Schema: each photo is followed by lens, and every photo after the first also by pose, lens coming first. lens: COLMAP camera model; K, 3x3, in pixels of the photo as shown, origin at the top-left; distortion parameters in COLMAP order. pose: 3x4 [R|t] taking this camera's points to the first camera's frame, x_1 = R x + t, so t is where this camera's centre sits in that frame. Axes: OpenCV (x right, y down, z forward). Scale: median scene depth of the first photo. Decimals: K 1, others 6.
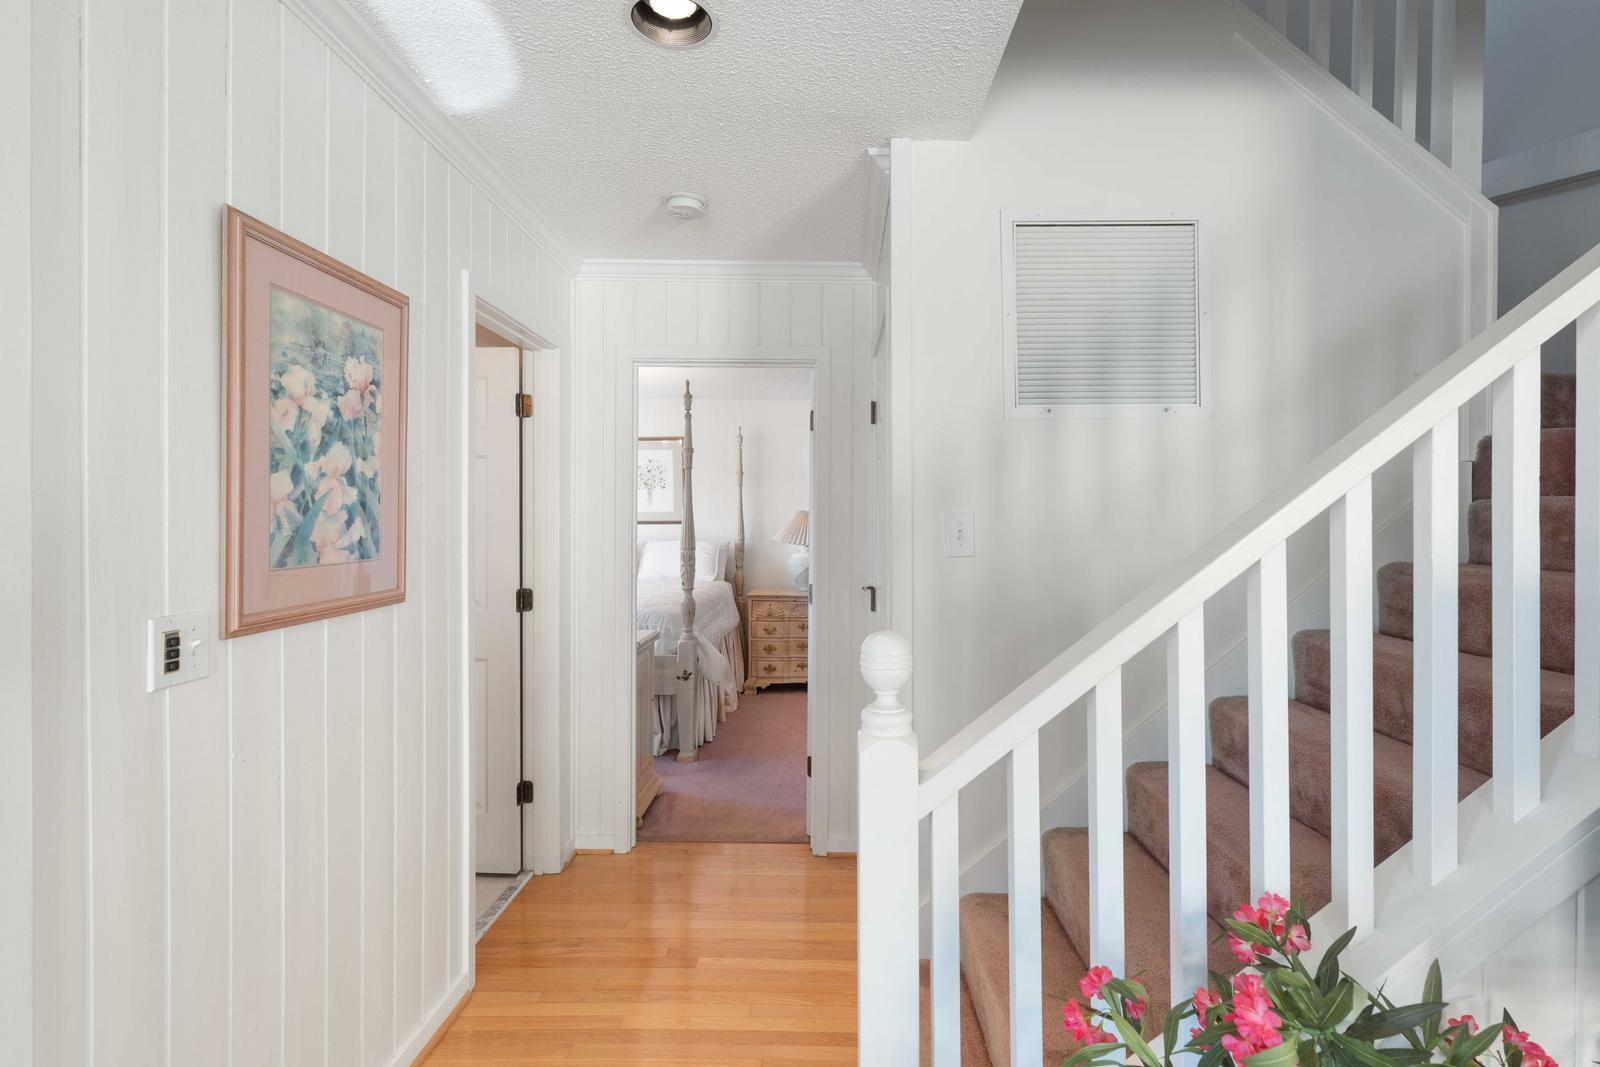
lens RADIAL K [[769.3, 0, 799.5], [0, 769.3, 524.4], [0, 0, 1]] dist [-0.001451, -0.000099]
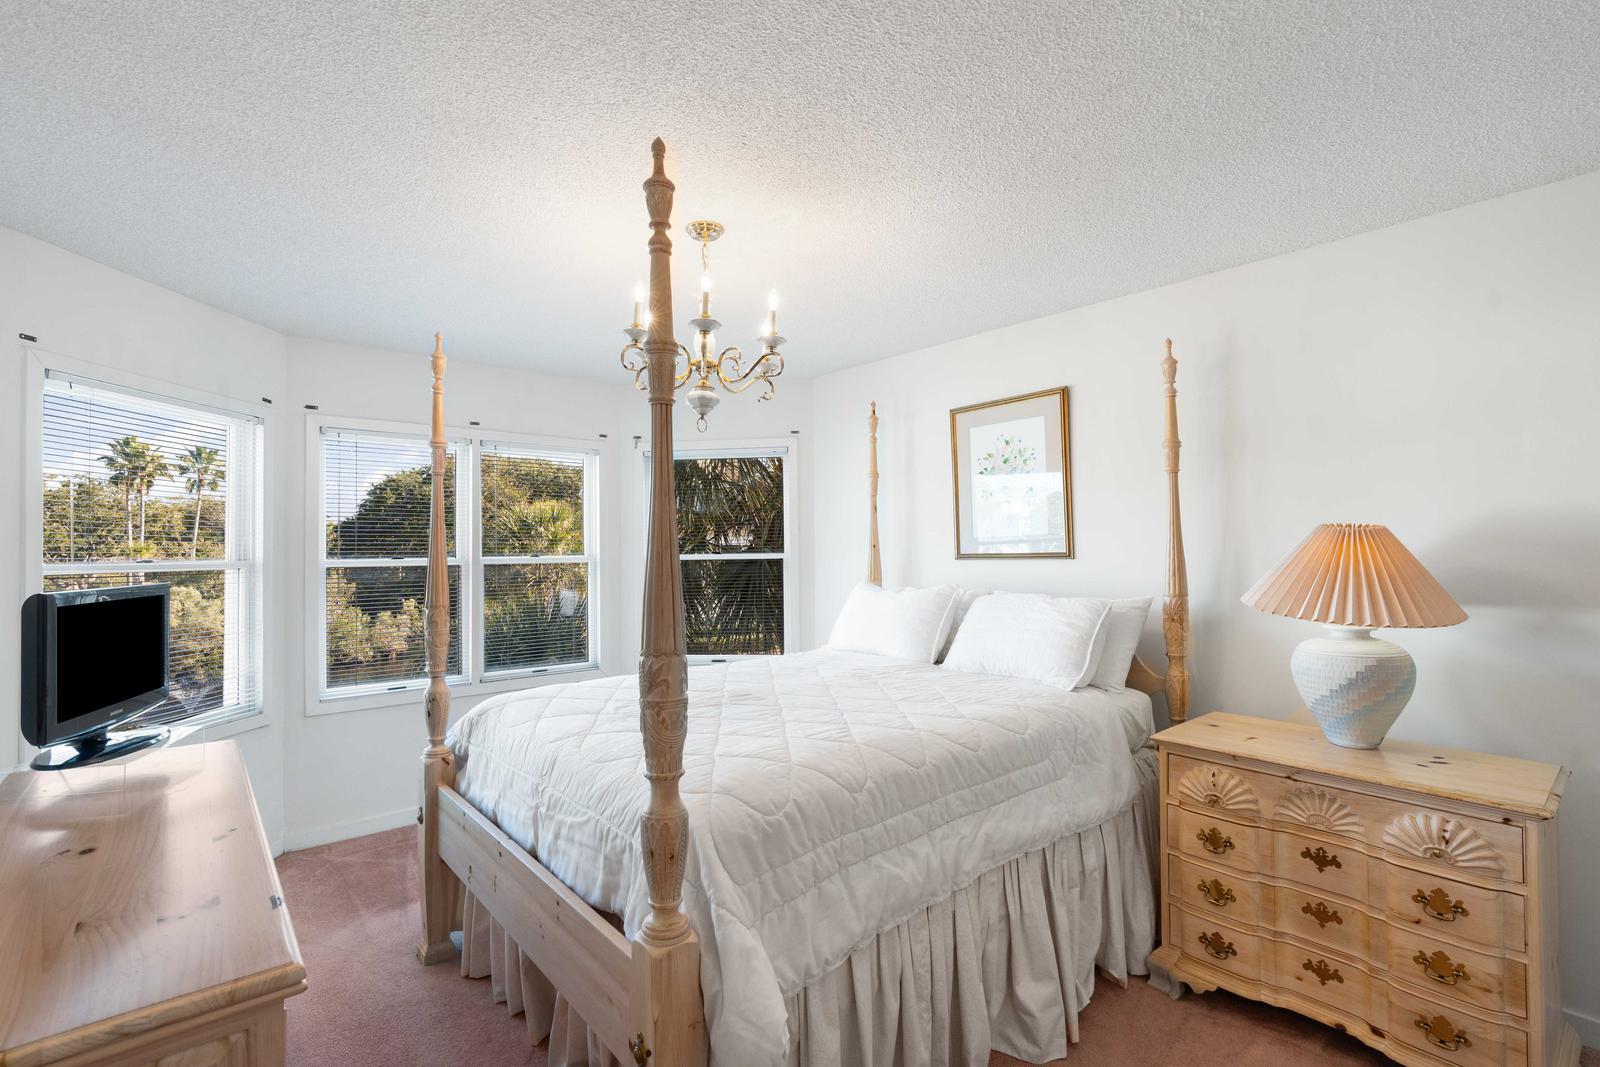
lens RADIAL K [[728.5, 0, 805.2], [0, 728.5, 532.5], [0, 0, 1]] dist [0.000694, 0.000028]
pose [[0.681918, -0.021875, -0.731102, 0.083825], [0.004852, 0.999666, -0.025384, -0.006482], [0.731413, 0.013762, 0.681796, 0.564080]]
